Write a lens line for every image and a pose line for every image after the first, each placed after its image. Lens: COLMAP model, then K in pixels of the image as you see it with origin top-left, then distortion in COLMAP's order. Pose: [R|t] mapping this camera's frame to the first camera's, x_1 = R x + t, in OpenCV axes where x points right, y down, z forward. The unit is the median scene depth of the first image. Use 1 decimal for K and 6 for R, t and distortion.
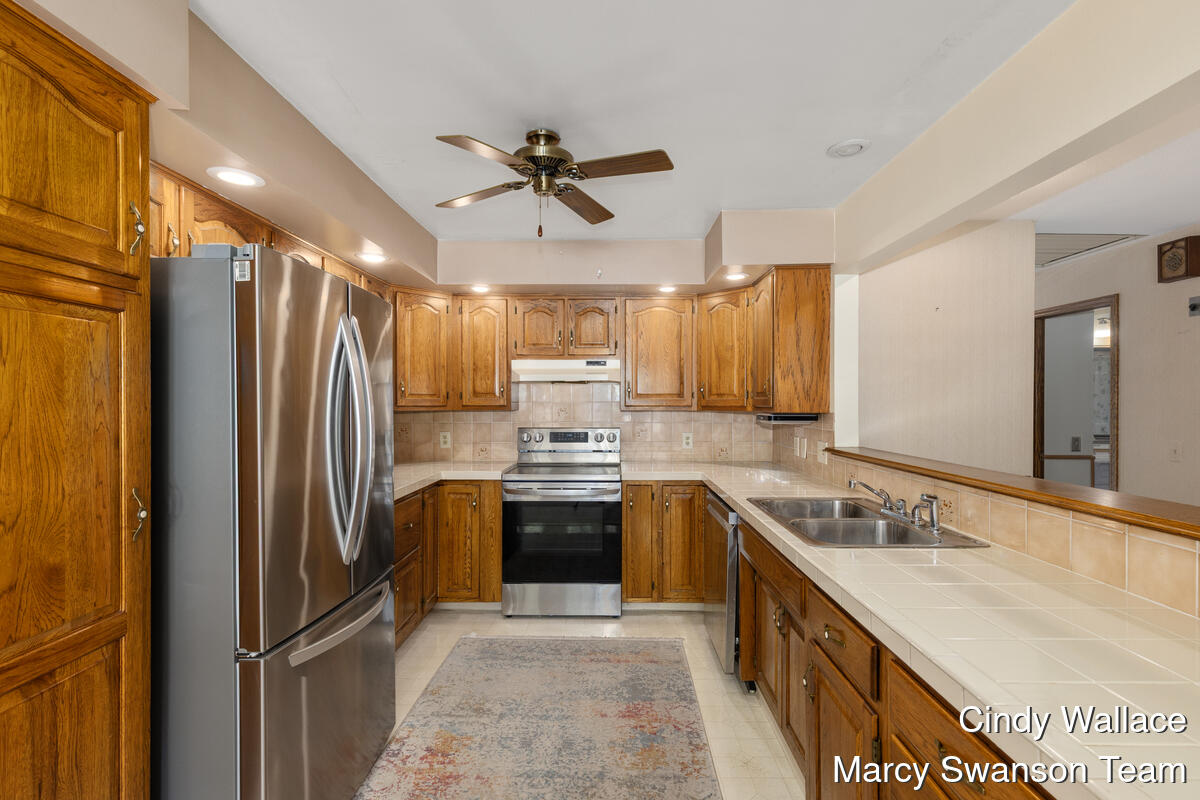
lens RADIAL K [[539.2, 0, 604.8], [0, 539.2, 403.4], [0, 0, 1]] dist [0.001473, 0.000032]
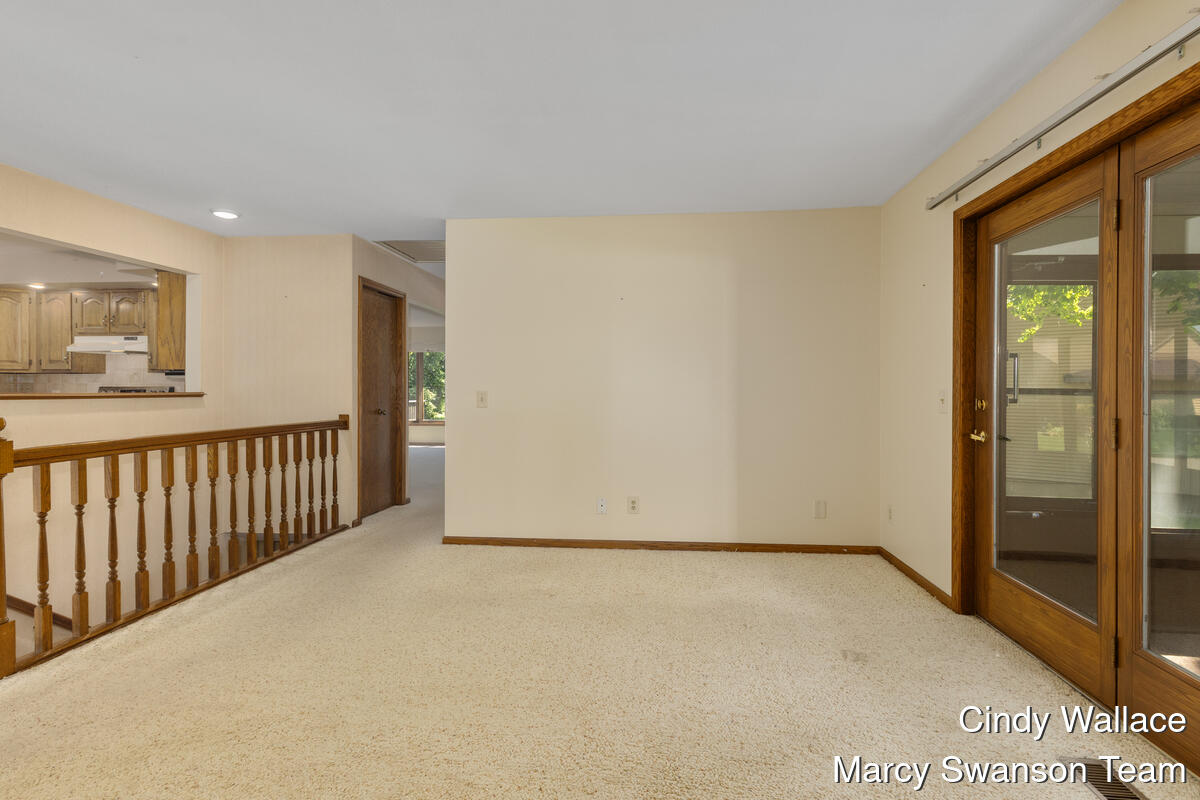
lens RADIAL K [[549.1, 0, 616.8], [0, 549.1, 393.0], [0, 0, 1]] dist [0.015473, 0.000068]
pose [[0.997001, -0.001107, -0.077387, 1.700337], [0.001548, 0.999983, 0.005645, 0.075845], [0.077379, -0.005748, 0.996985, -0.422105]]
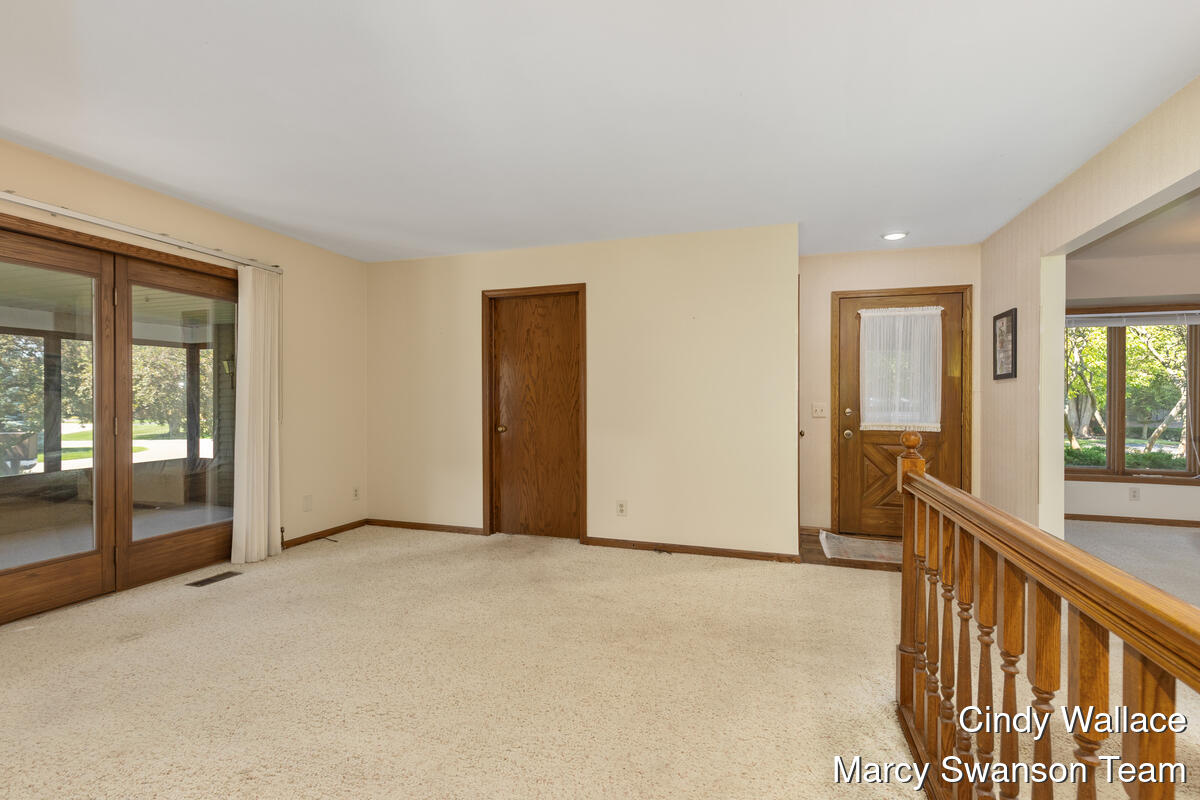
lens RADIAL K [[539.2, 0, 604.8], [0, 539.2, 403.4], [0, 0, 1]] dist [0.001473, 0.000032]
pose [[-0.954569, -0.005787, 0.297935, 0.997768], [-0.002133, 0.999919, 0.012585, 0.070002], [-0.297983, 0.011378, -0.954503, 0.980637]]
